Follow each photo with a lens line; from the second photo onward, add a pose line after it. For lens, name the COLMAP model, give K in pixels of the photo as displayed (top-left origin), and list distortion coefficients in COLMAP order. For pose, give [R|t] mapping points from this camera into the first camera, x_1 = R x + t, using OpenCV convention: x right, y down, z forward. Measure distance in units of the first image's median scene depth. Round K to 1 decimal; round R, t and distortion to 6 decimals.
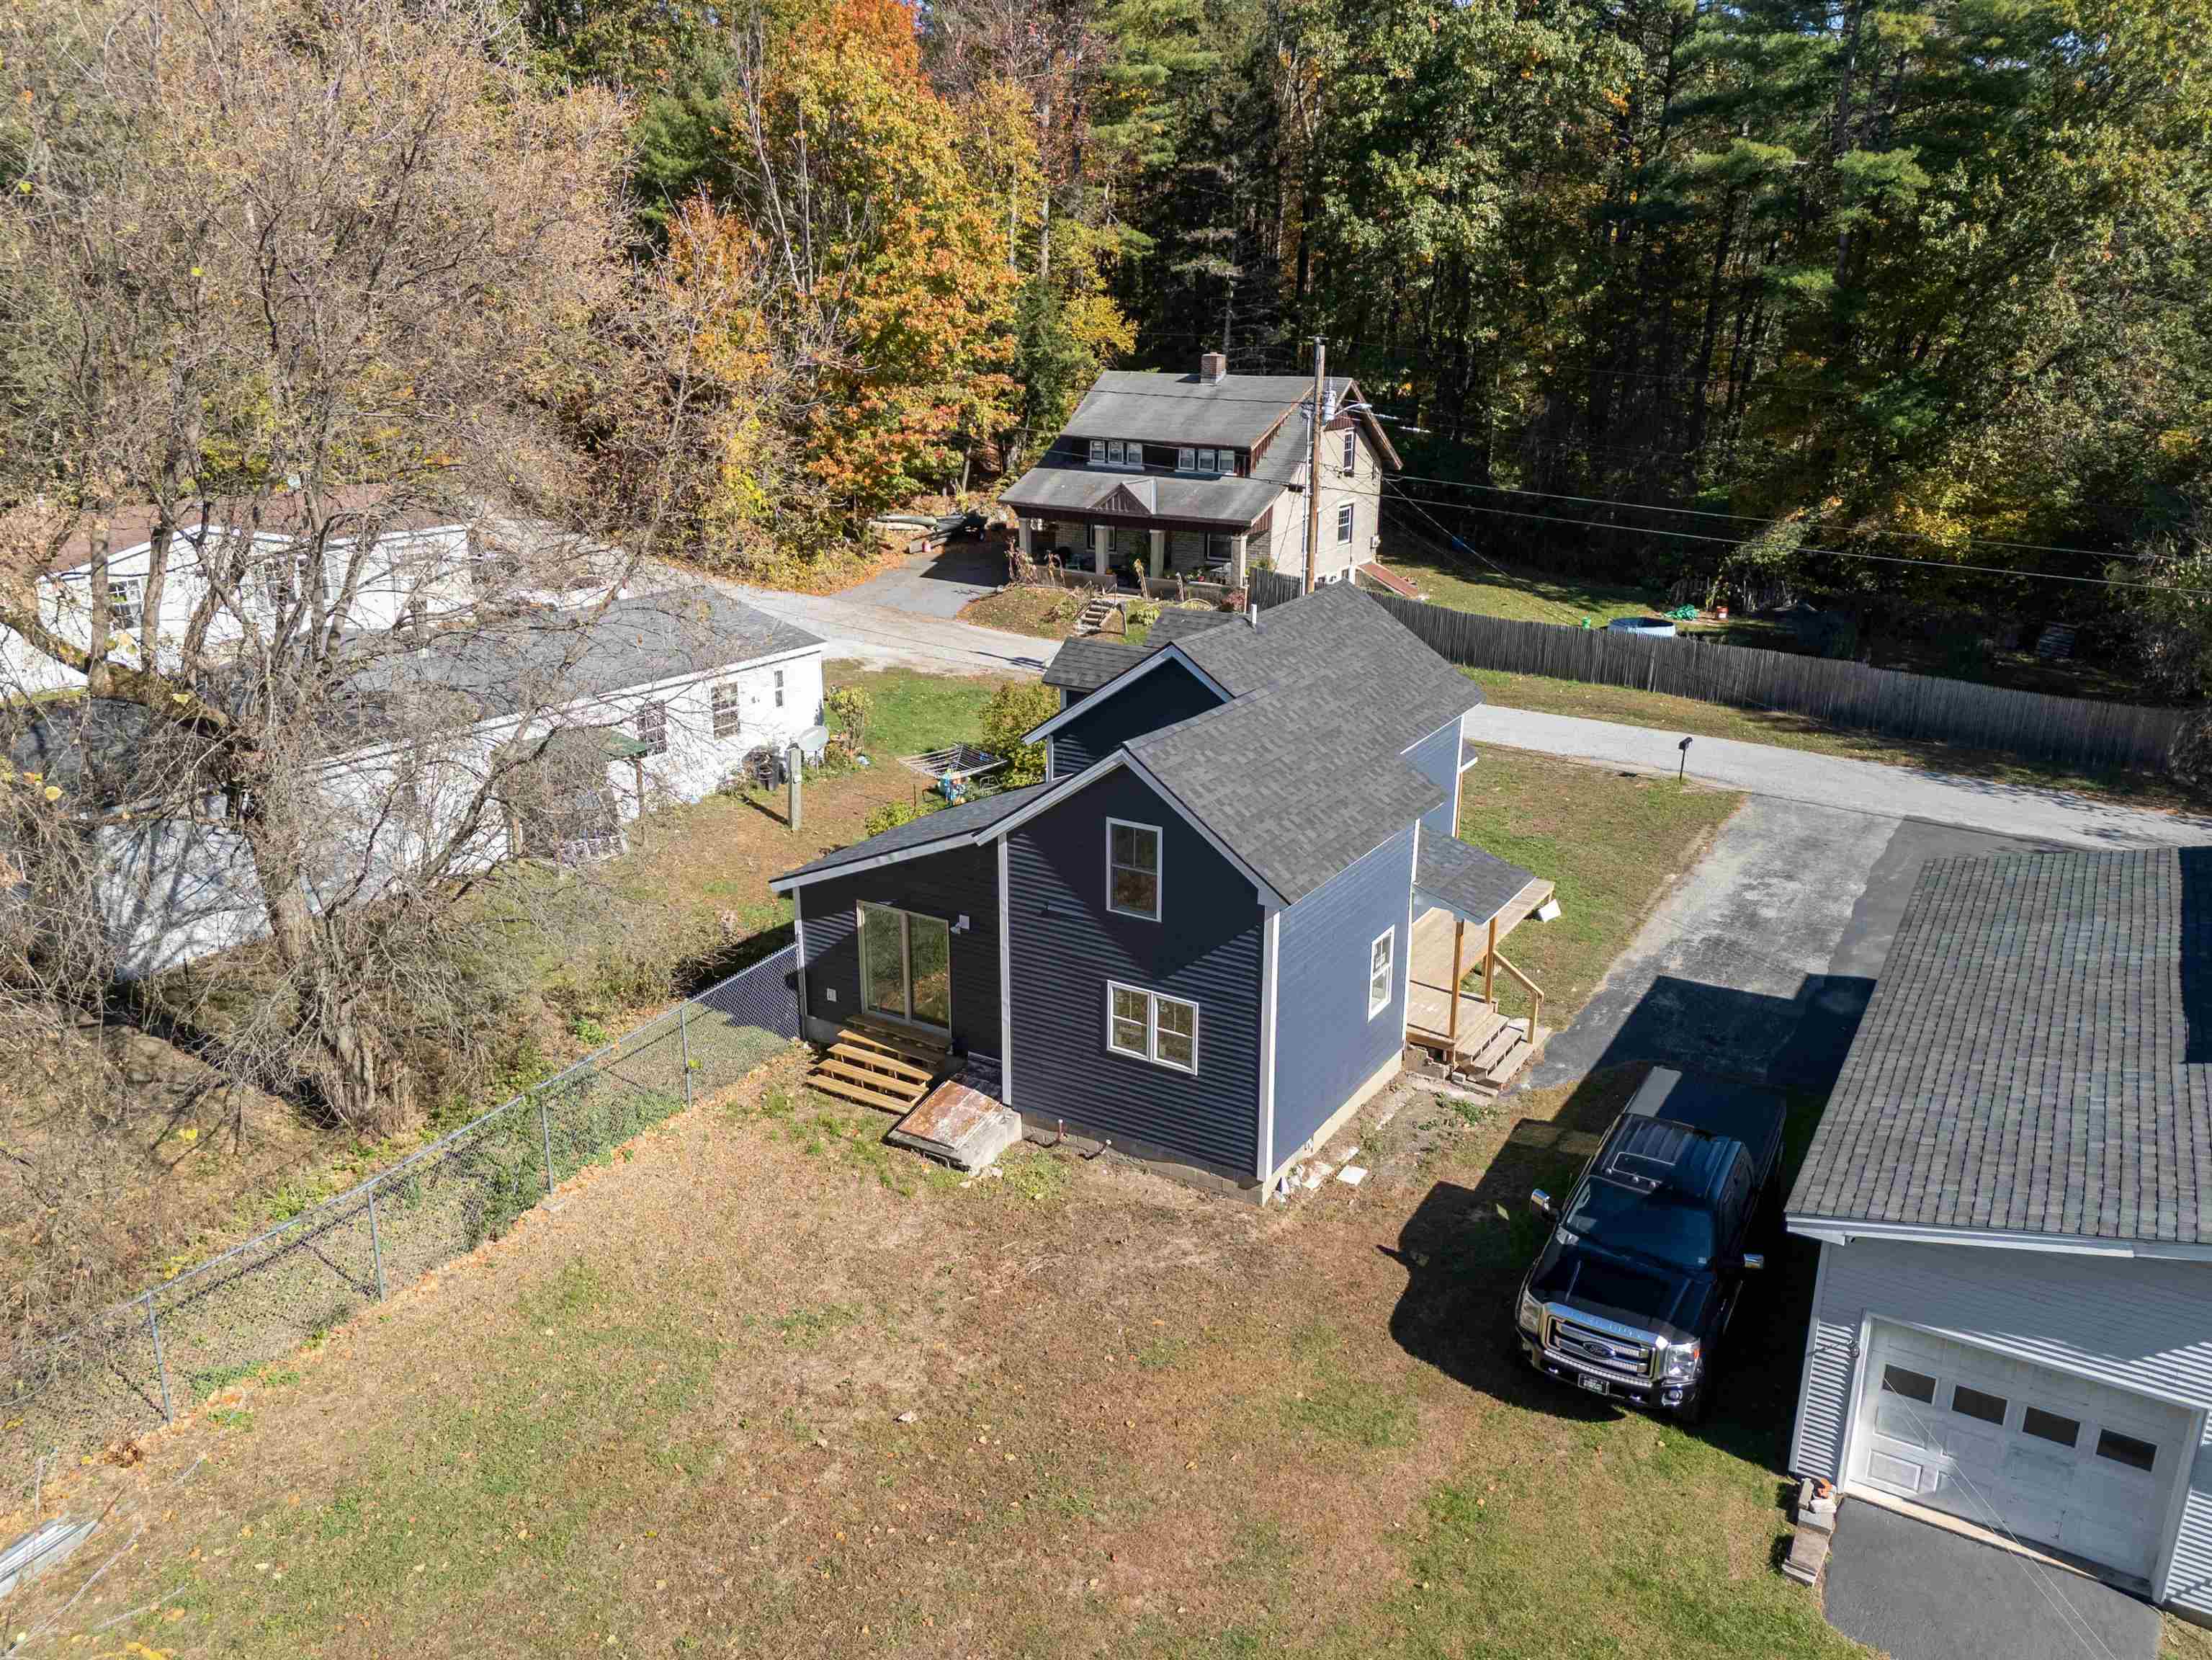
lens RADIAL K [[1613.6, 0, 1106.0], [0, 1613.6, 830.0], [0, 0, 1]] dist [0.086361, -0.099330]
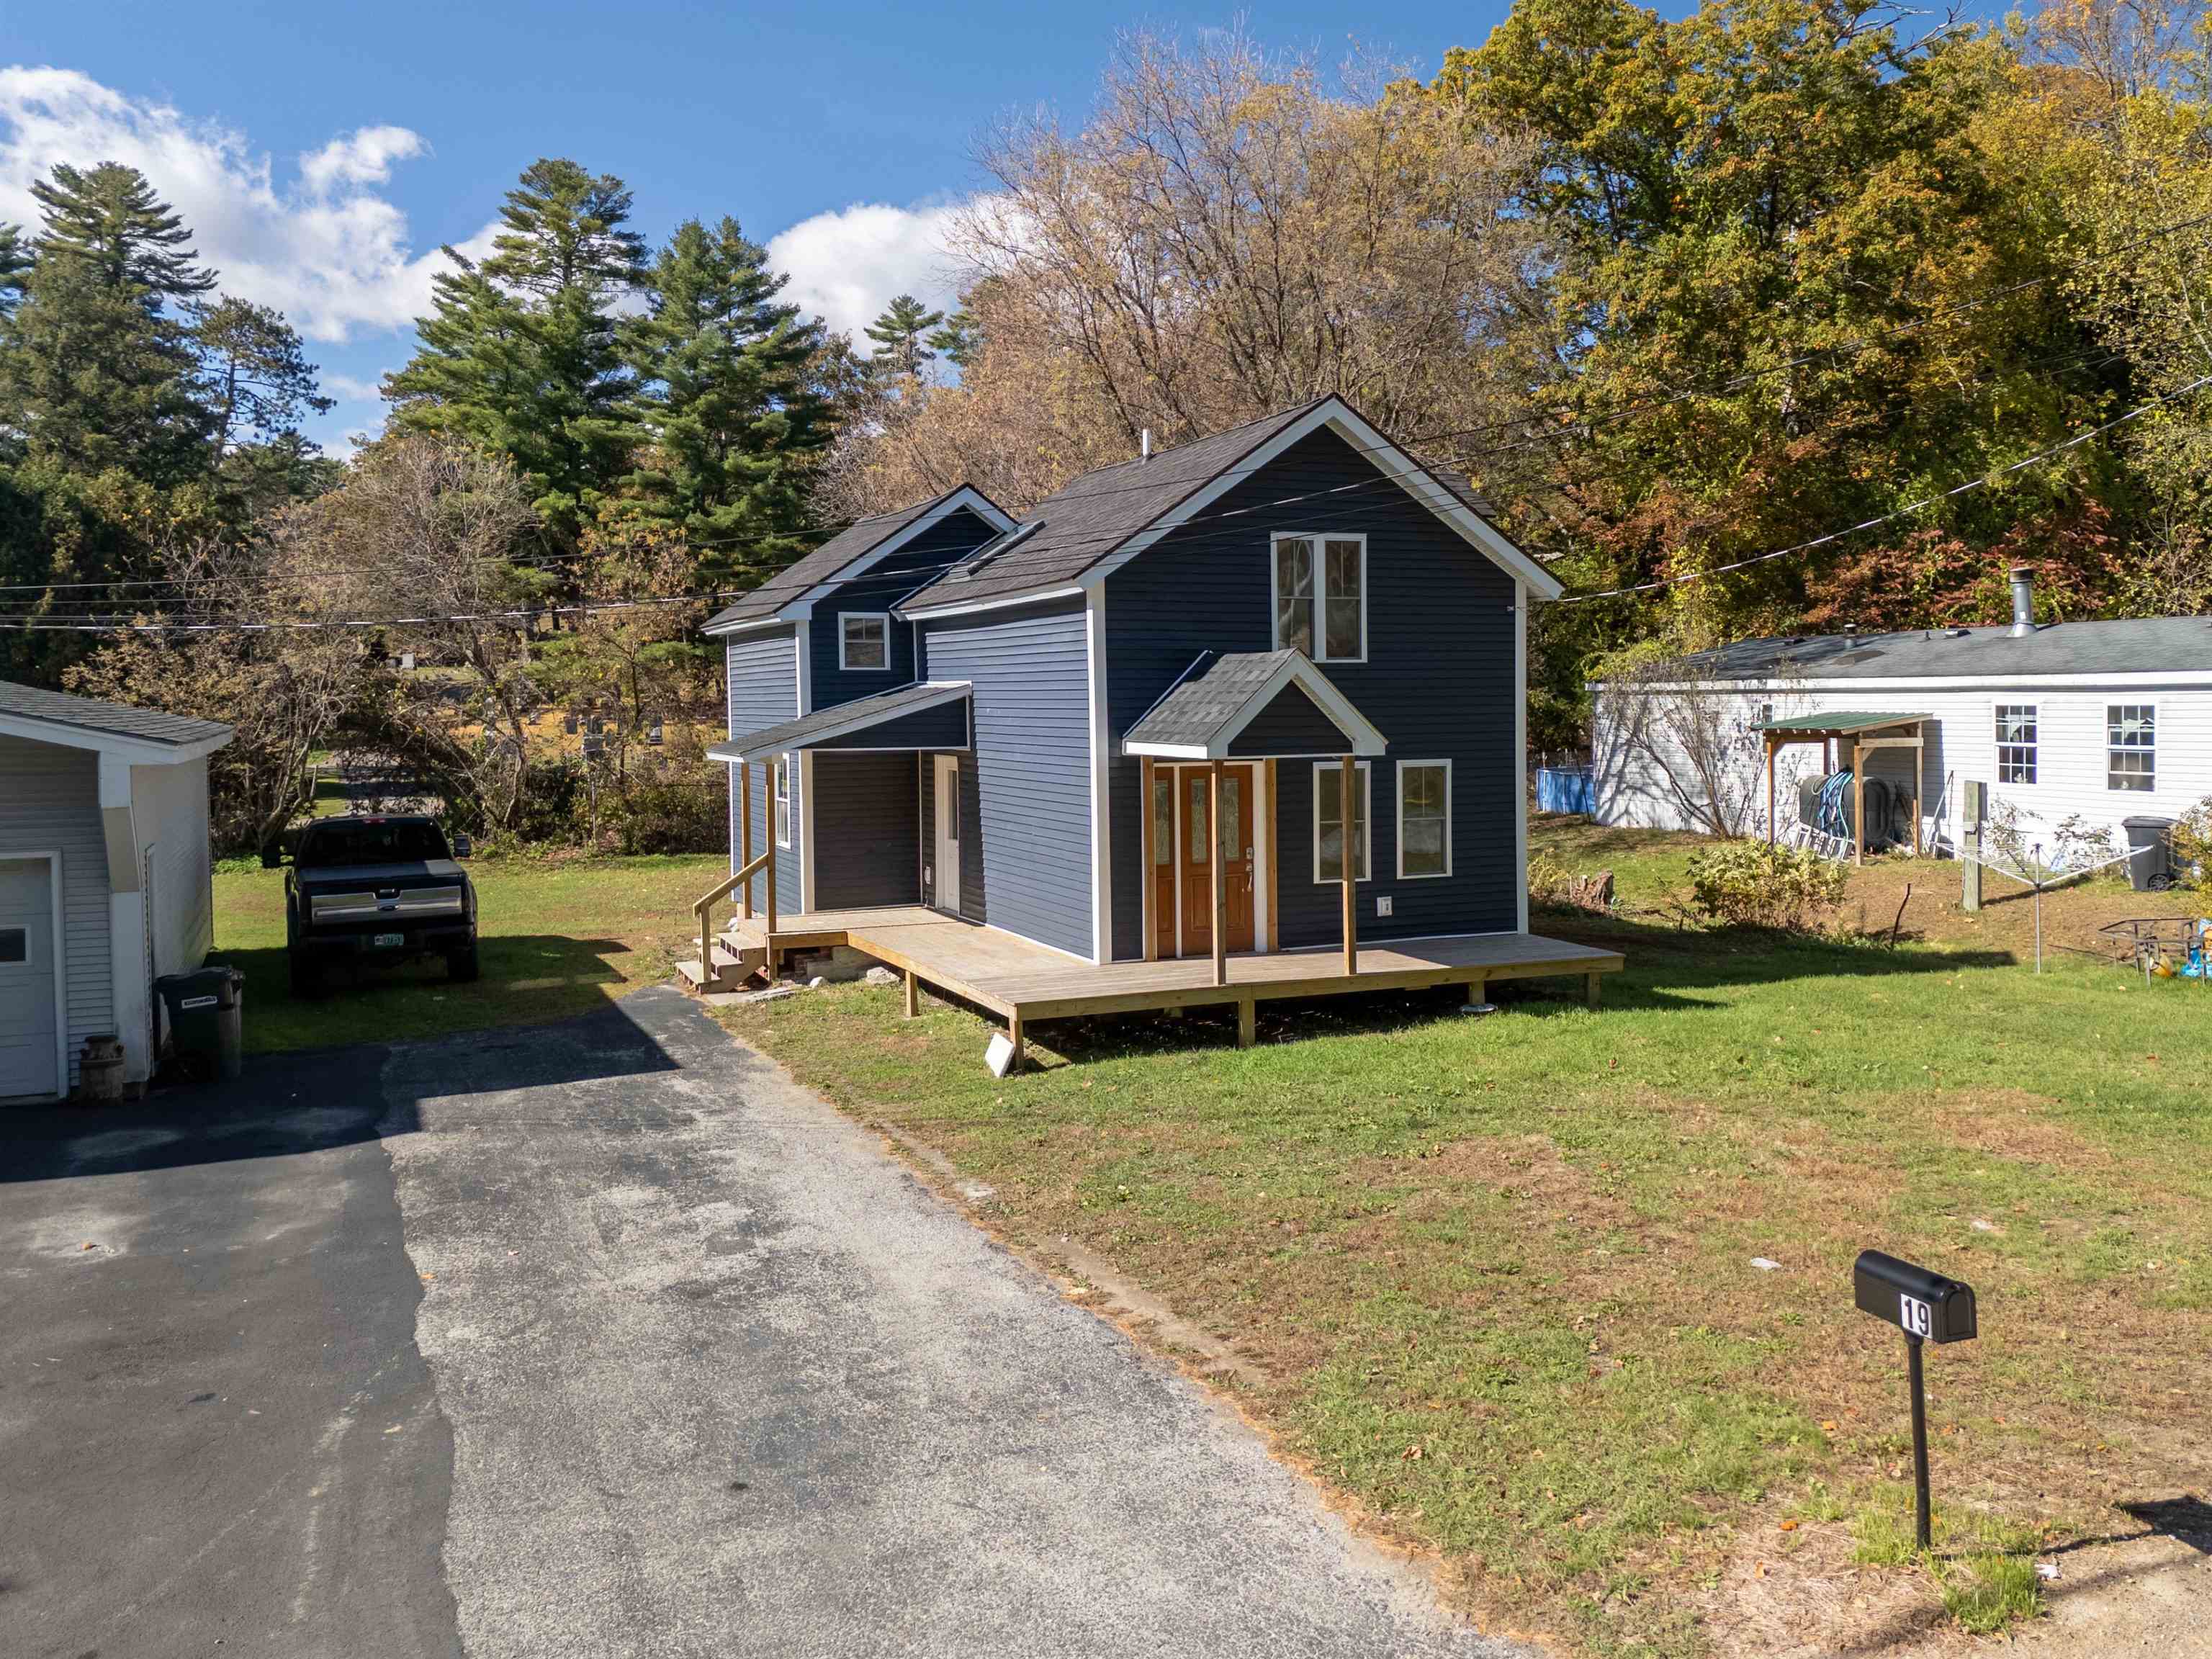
lens RADIAL K [[1853.8, 0, 1213.2], [0, 1853.8, 759.8], [0, 0, 1]] dist [0.077153, -0.079088]
pose [[-0.548767, 0.031164, -0.835395, 0.673691], [-0.255796, 0.945115, 0.203288, -0.150190], [0.795879, 0.325248, -0.510676, 1.284856]]
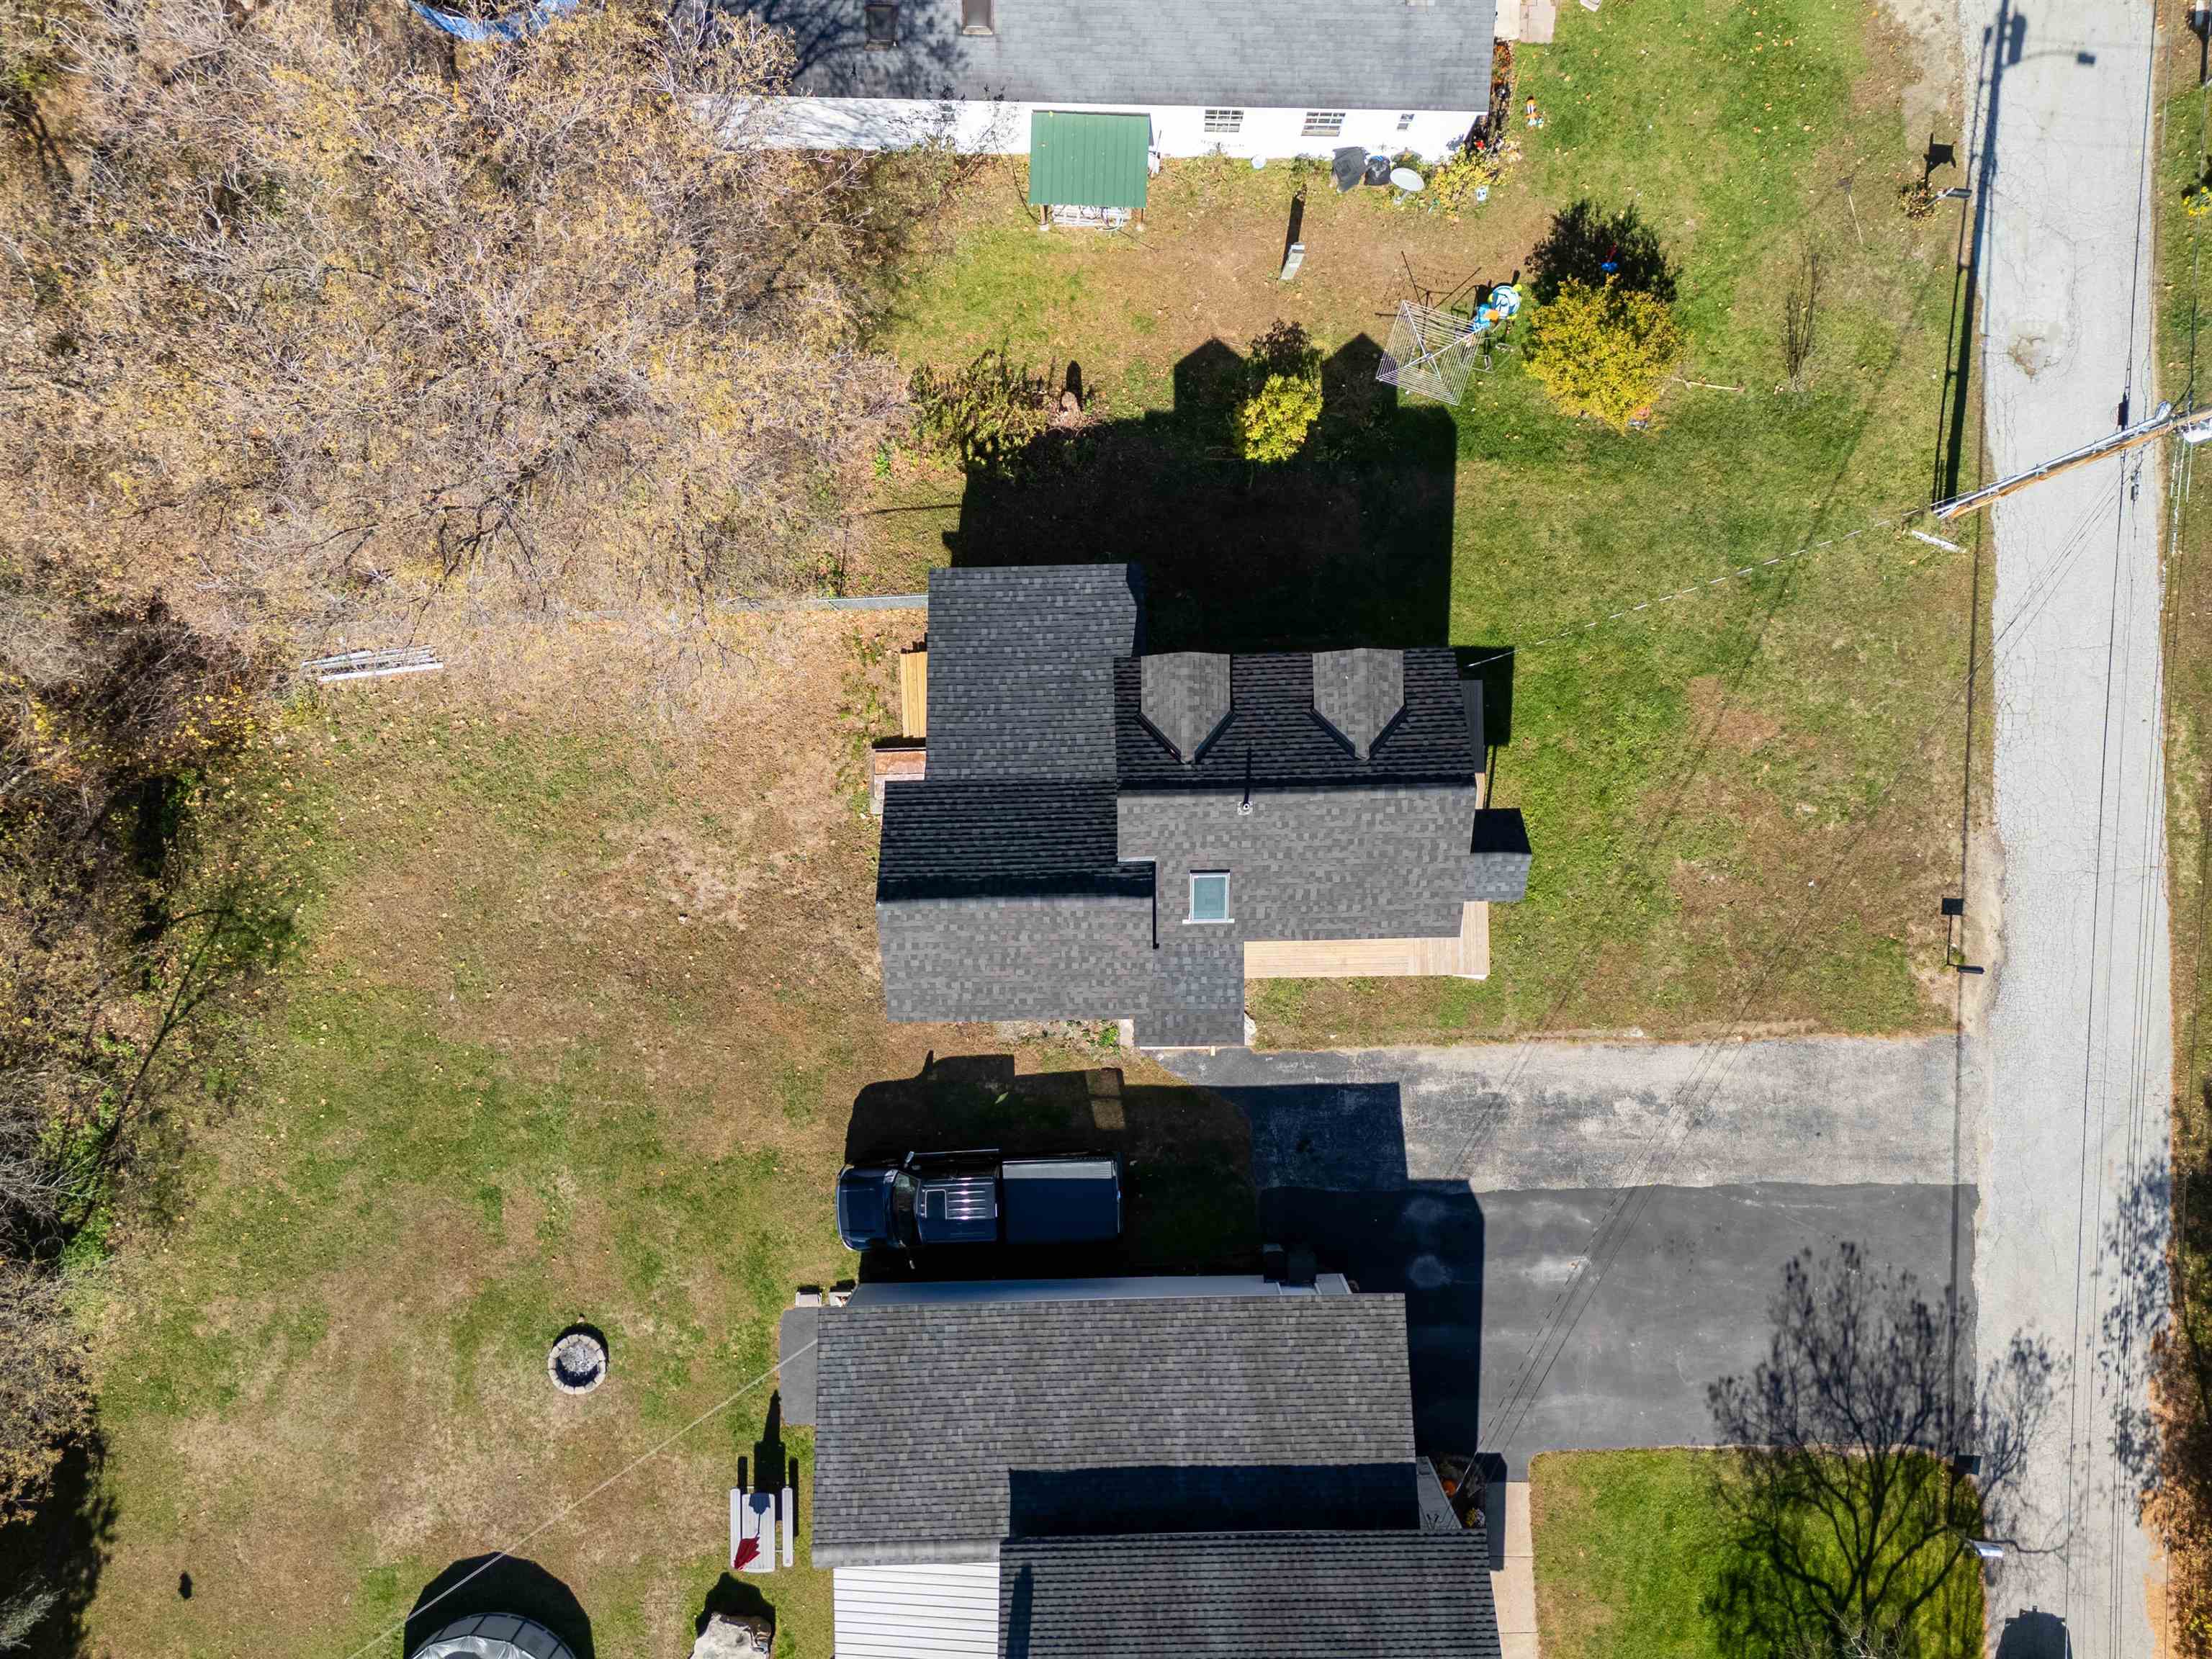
lens RADIAL K [[1613.3, 0, 1106.0], [0, 1613.3, 829.5], [0, 0, 1]] dist [0.086361, -0.099330]
pose [[0.541591, 0.840414, -0.019565, 0.066850], [-0.250049, 0.183273, 0.950729, -1.008417], [0.802592, -0.510014, 0.309404, 0.480999]]
